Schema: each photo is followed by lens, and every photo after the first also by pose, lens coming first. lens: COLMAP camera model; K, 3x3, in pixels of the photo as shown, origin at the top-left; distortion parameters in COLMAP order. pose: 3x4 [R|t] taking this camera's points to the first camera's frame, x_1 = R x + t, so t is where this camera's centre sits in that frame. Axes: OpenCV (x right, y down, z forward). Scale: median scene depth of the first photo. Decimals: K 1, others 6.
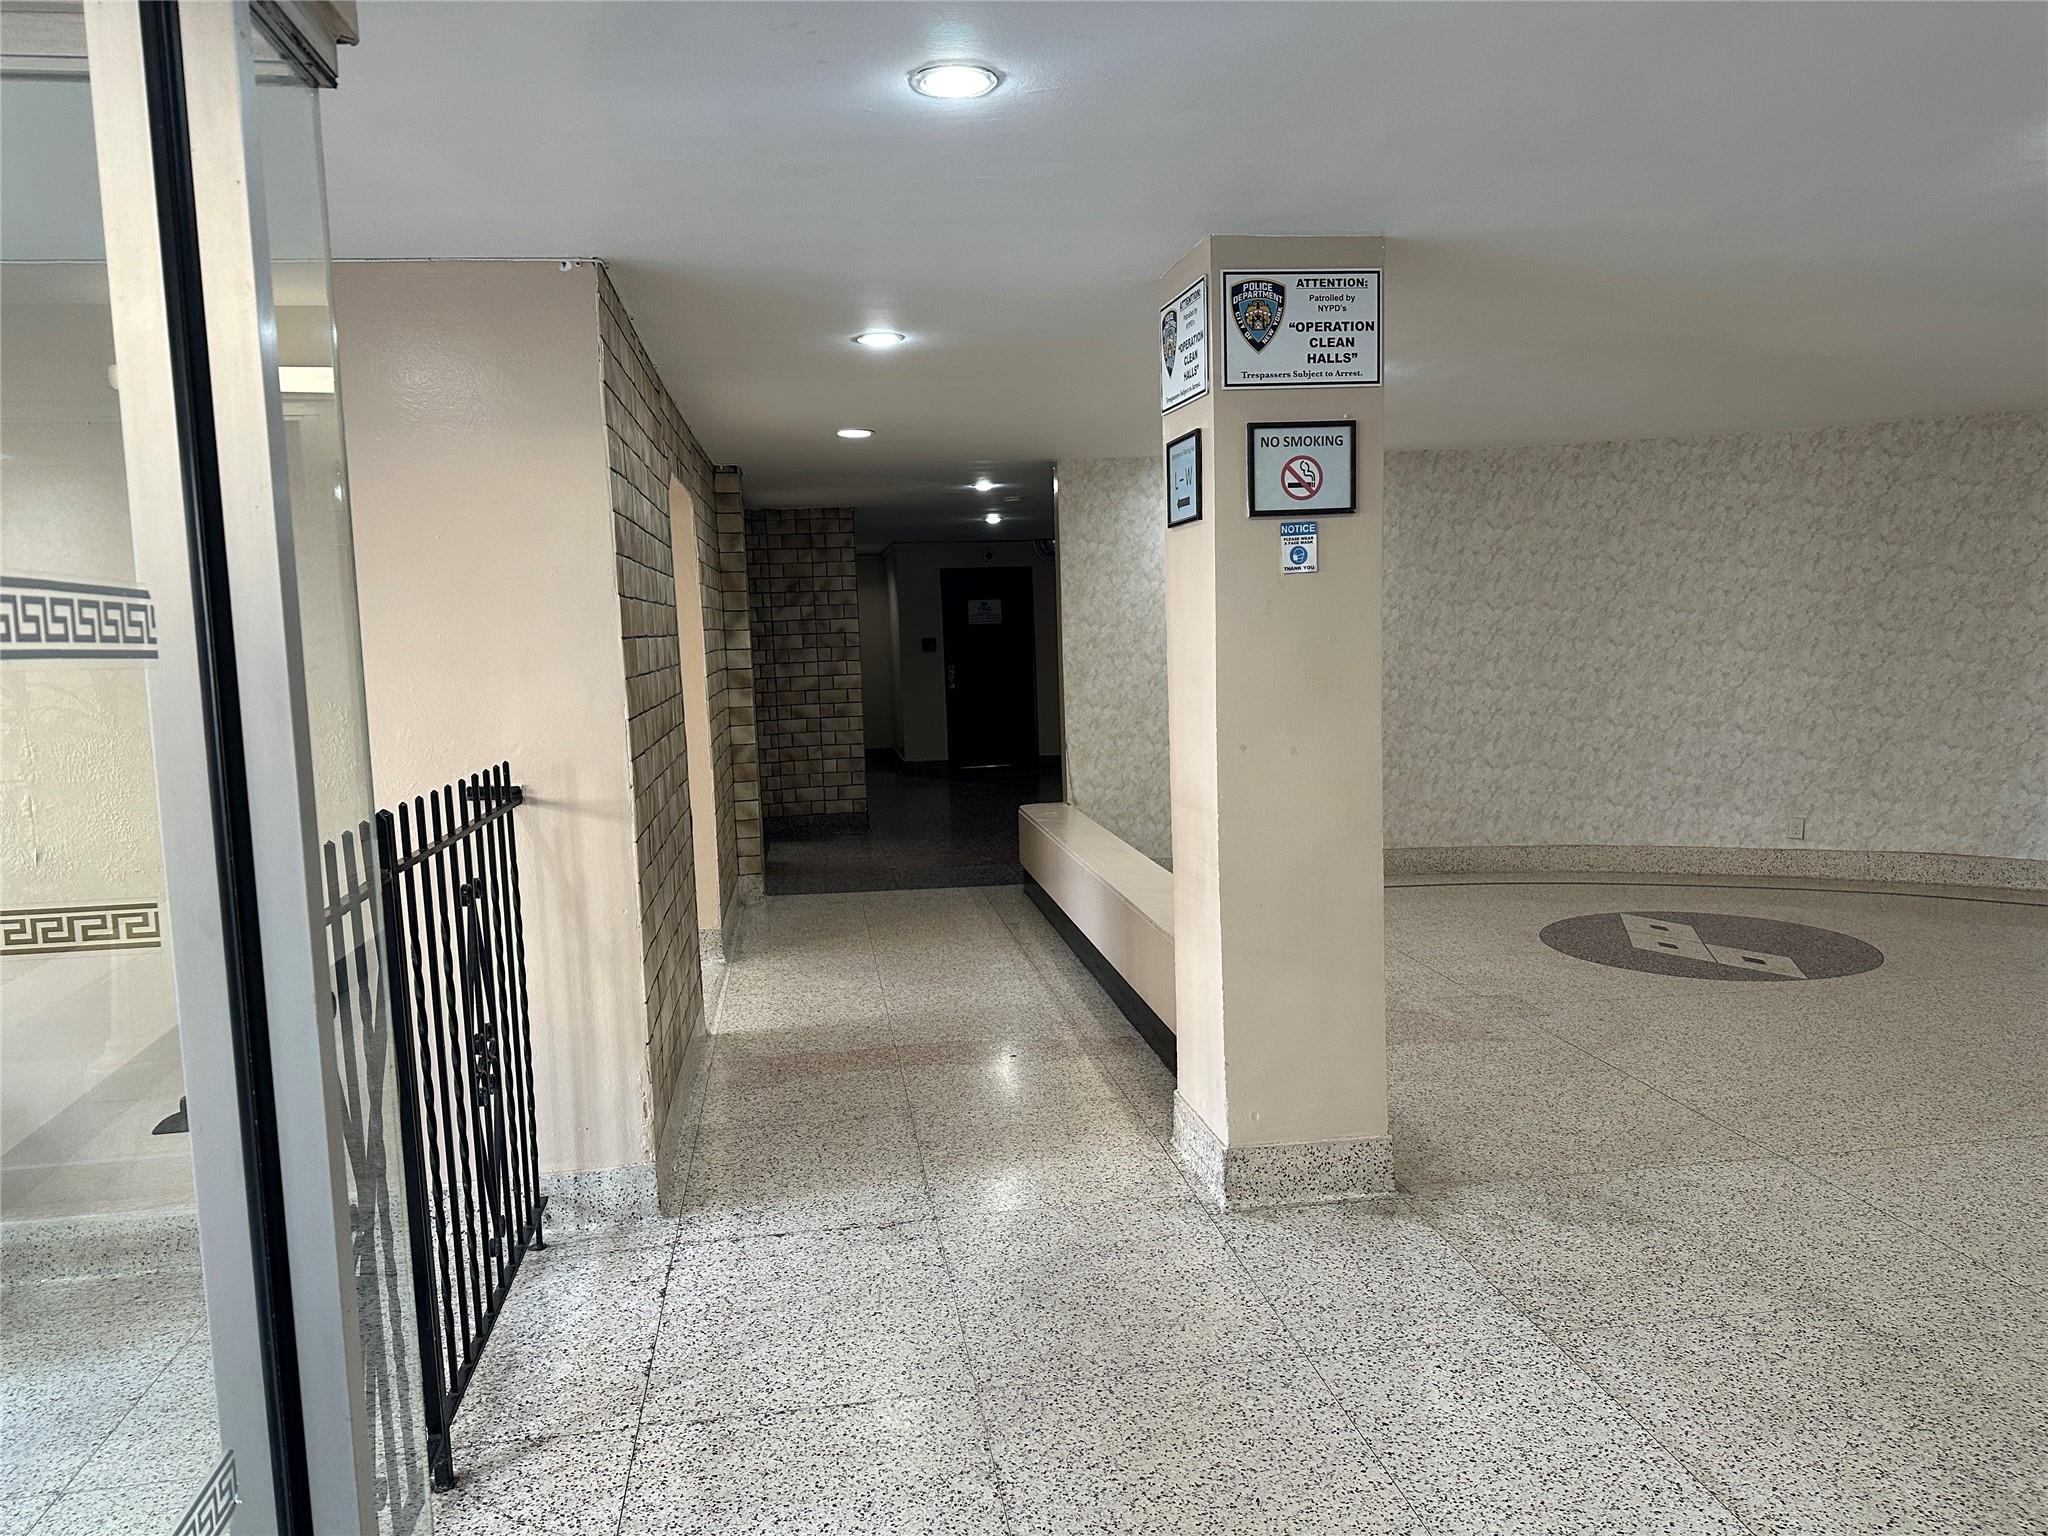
lens RADIAL K [[1434.5, 0, 1038.9], [0, 1434.5, 779.4], [0, 0, 1]] dist [0.057606, -0.064720]
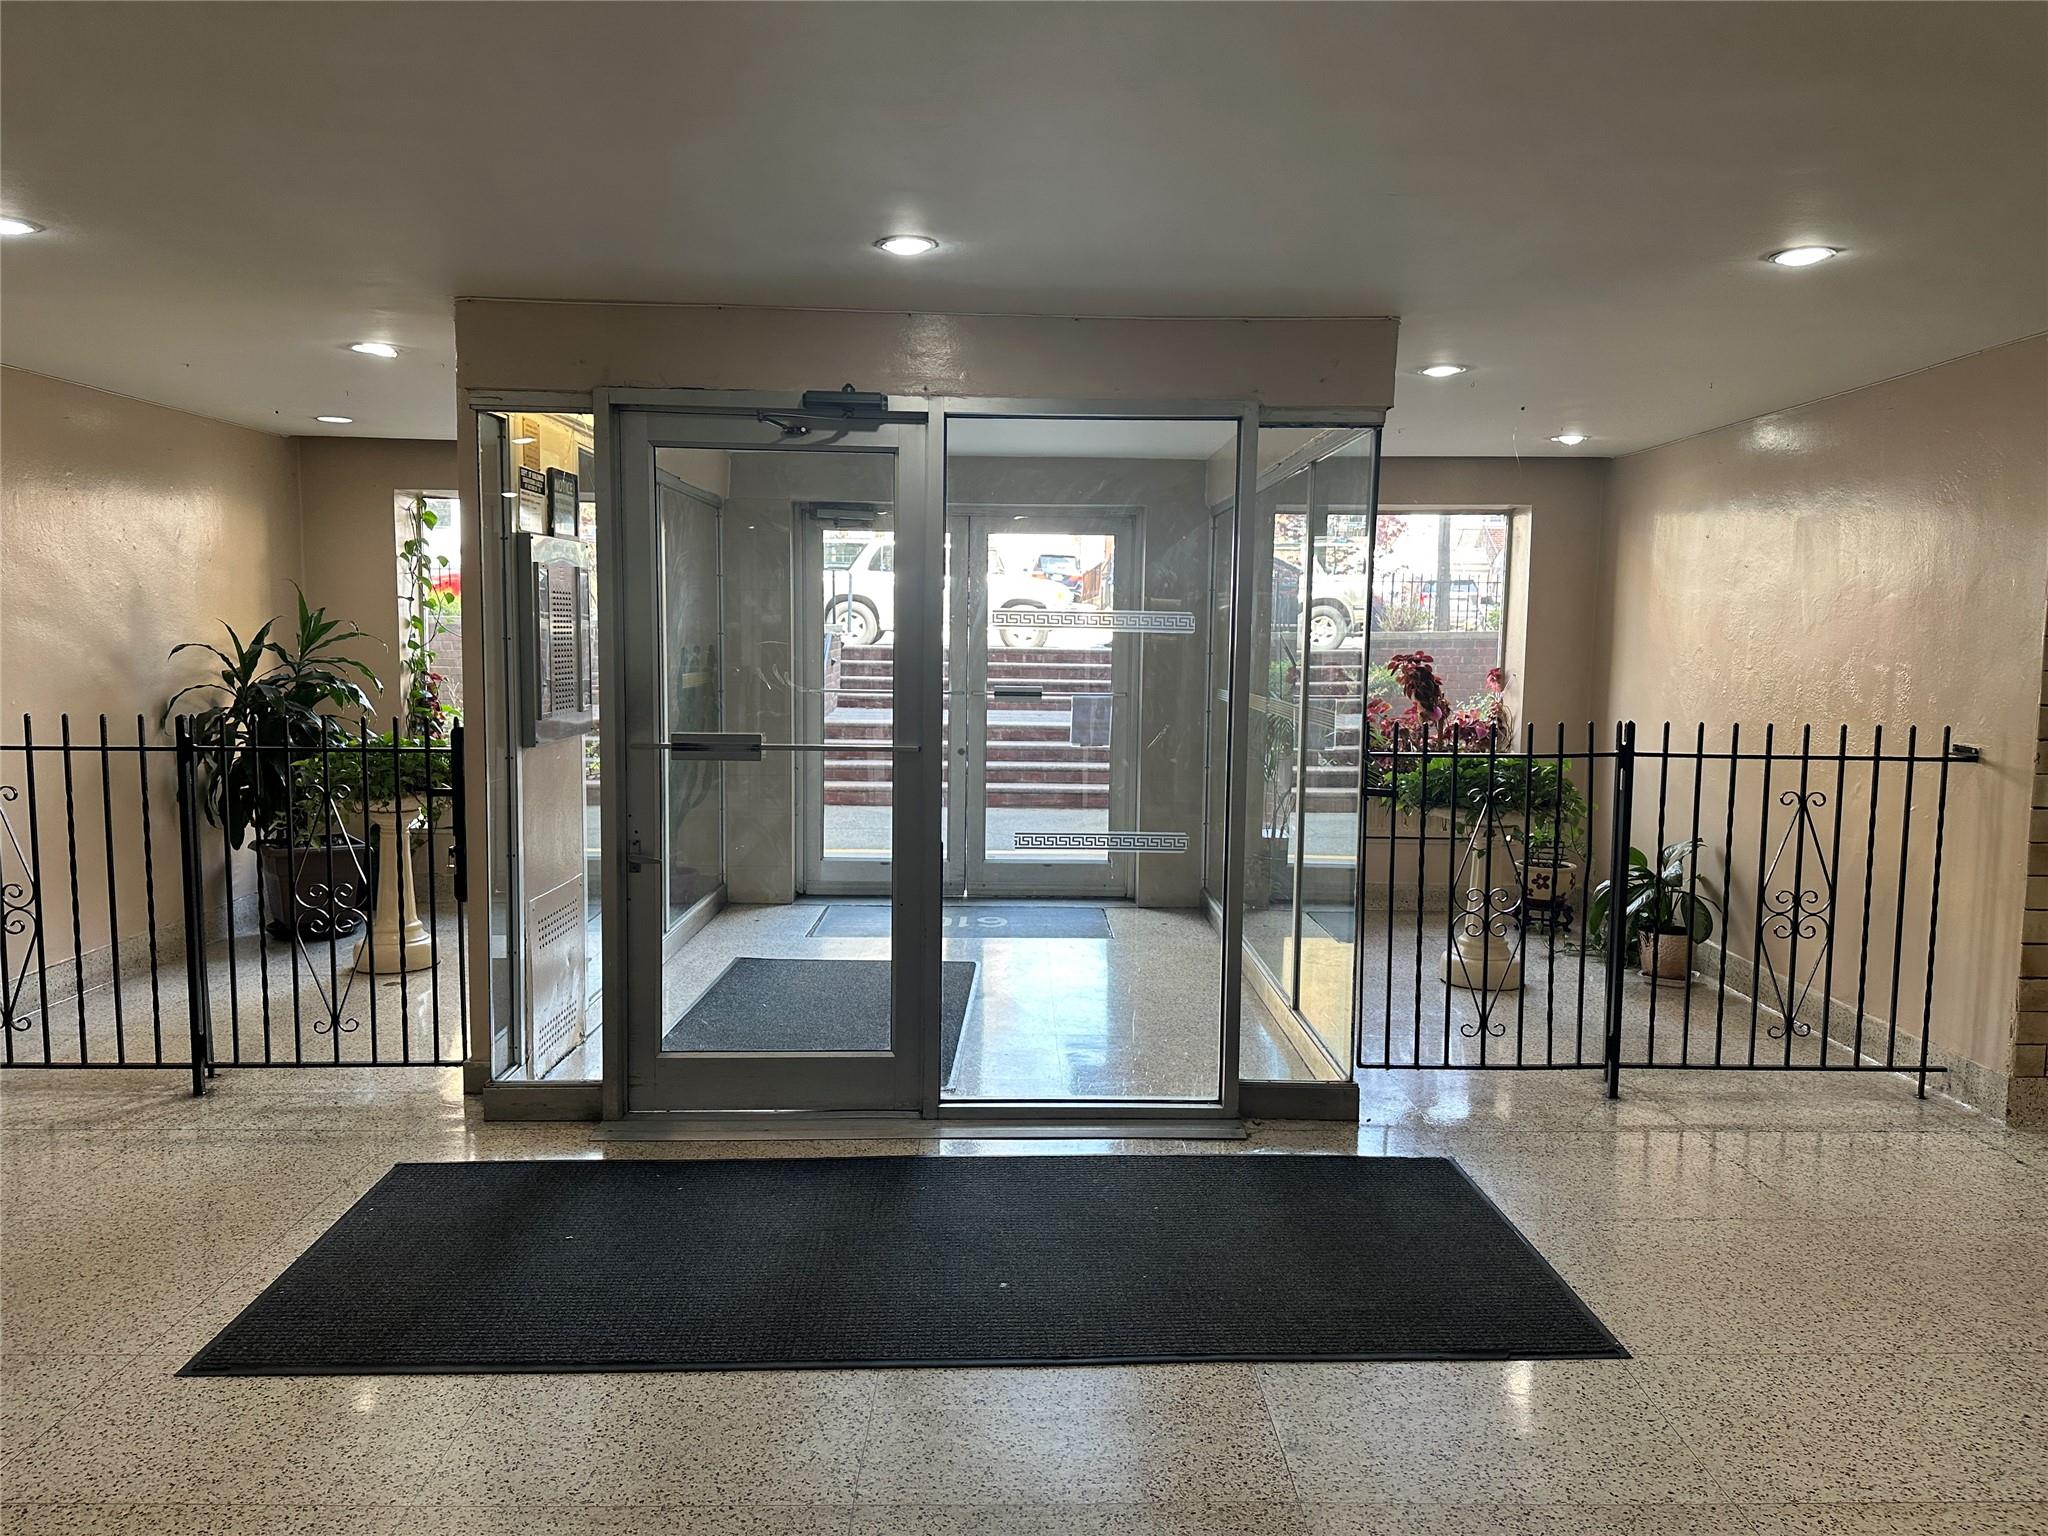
lens RADIAL K [[1434.5, 0, 1024.9], [0, 1434.5, 767.3], [0, 0, 1]] dist [0.057606, -0.064720]
pose [[-0.131551, 0.133012, -0.982345, 1.003666], [-0.114238, 0.982321, 0.148307, -0.071788], [0.984705, 0.131731, -0.114030, 0.310388]]
